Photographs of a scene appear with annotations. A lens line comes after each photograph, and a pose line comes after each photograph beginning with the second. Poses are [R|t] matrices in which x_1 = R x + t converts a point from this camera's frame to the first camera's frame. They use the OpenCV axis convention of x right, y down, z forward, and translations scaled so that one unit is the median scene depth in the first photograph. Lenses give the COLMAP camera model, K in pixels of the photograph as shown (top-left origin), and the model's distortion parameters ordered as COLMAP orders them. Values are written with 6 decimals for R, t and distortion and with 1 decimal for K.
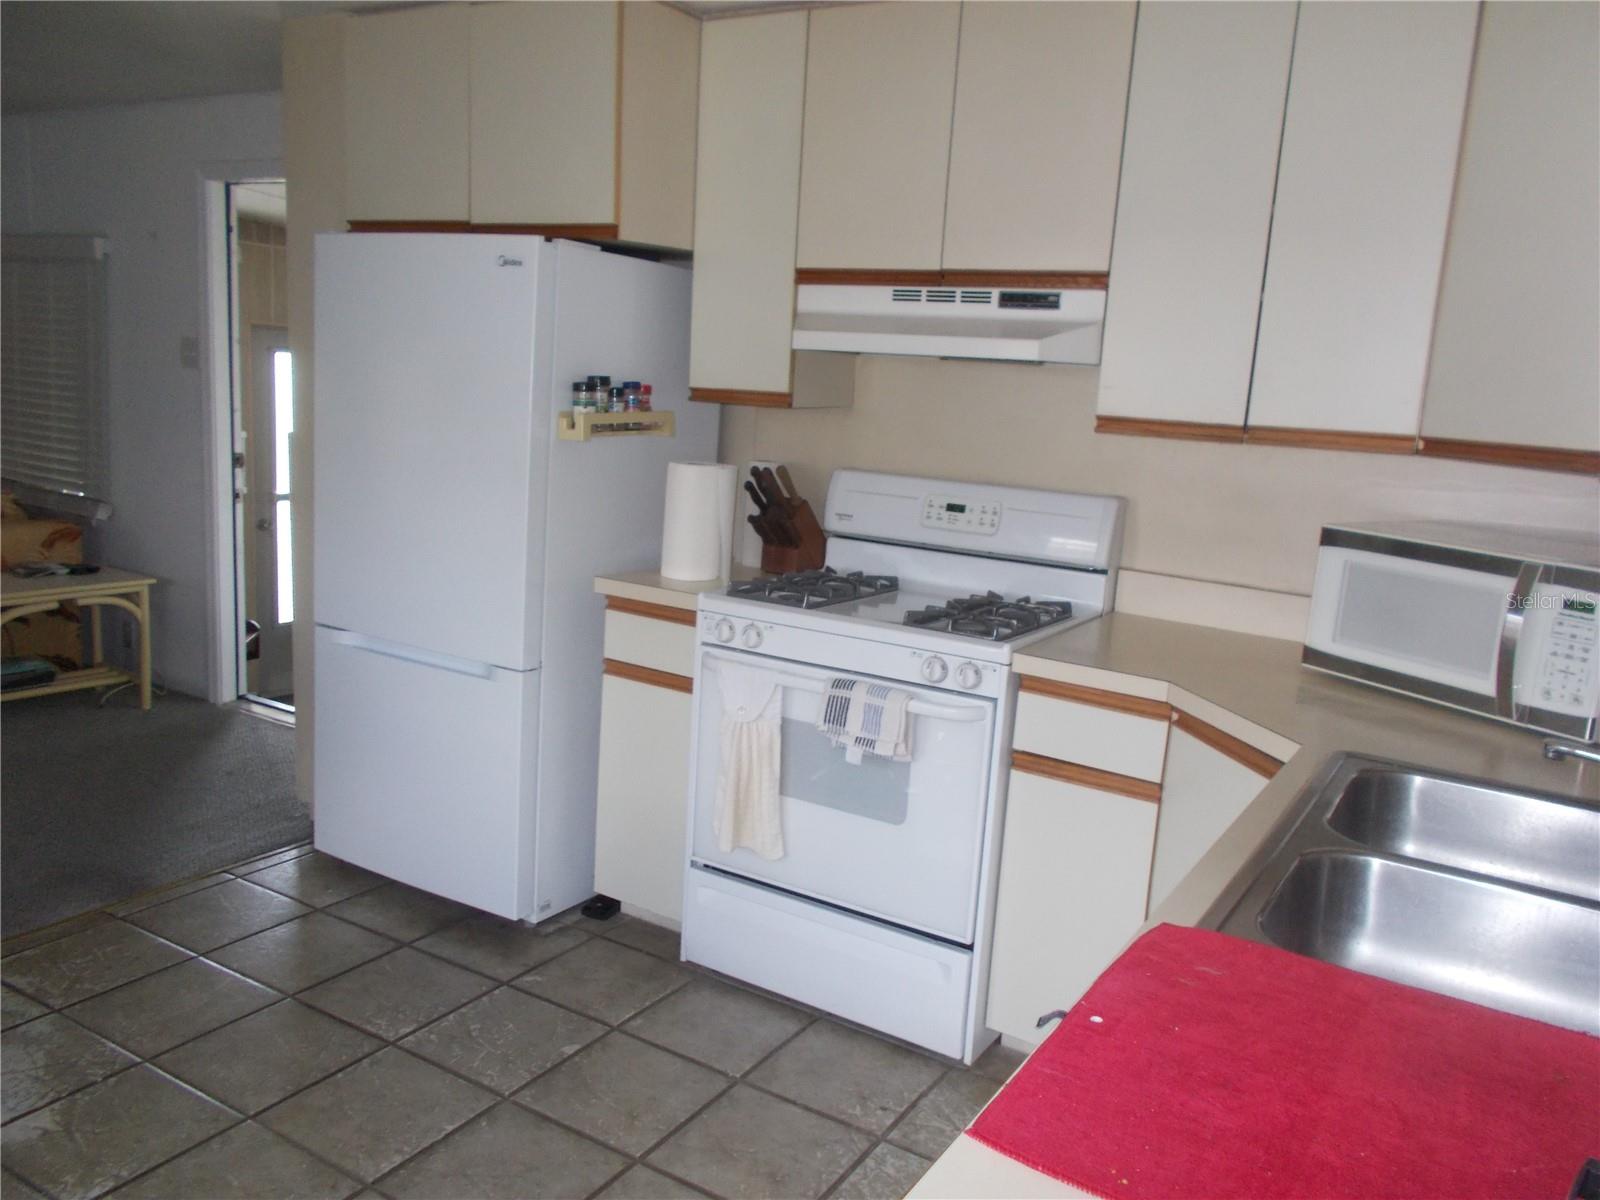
lens RADIAL K [[1229.5, 0, 811.3], [0, 1229.5, 603.8], [0, 0, 1]] dist [0.004575, 0.001026]
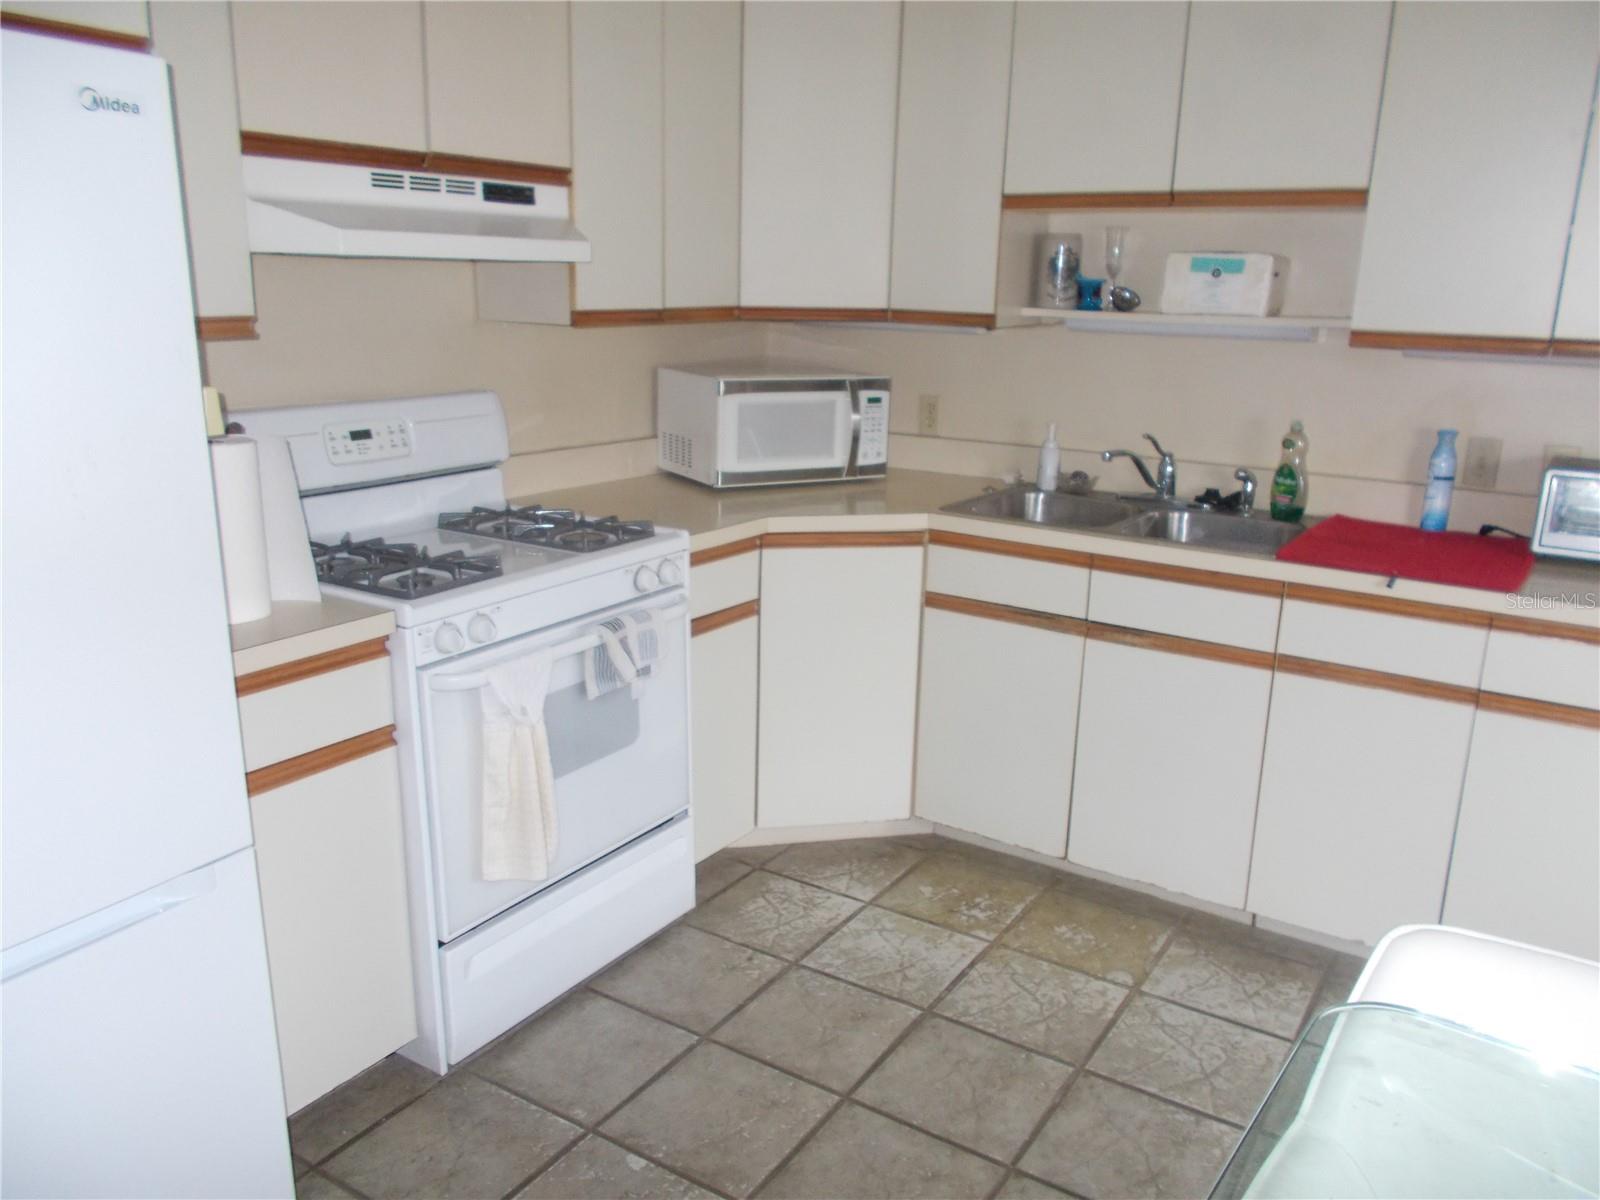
lens RADIAL K [[1229.5, 0, 811.3], [0, 1229.5, 603.8], [0, 0, 1]] dist [0.004575, 0.001026]
pose [[0.028254, -0.314673, 0.948779, -0.798893], [0.167265, 0.937264, 0.305873, -0.197798], [-0.985507, 0.150055, 0.079115, 0.728766]]
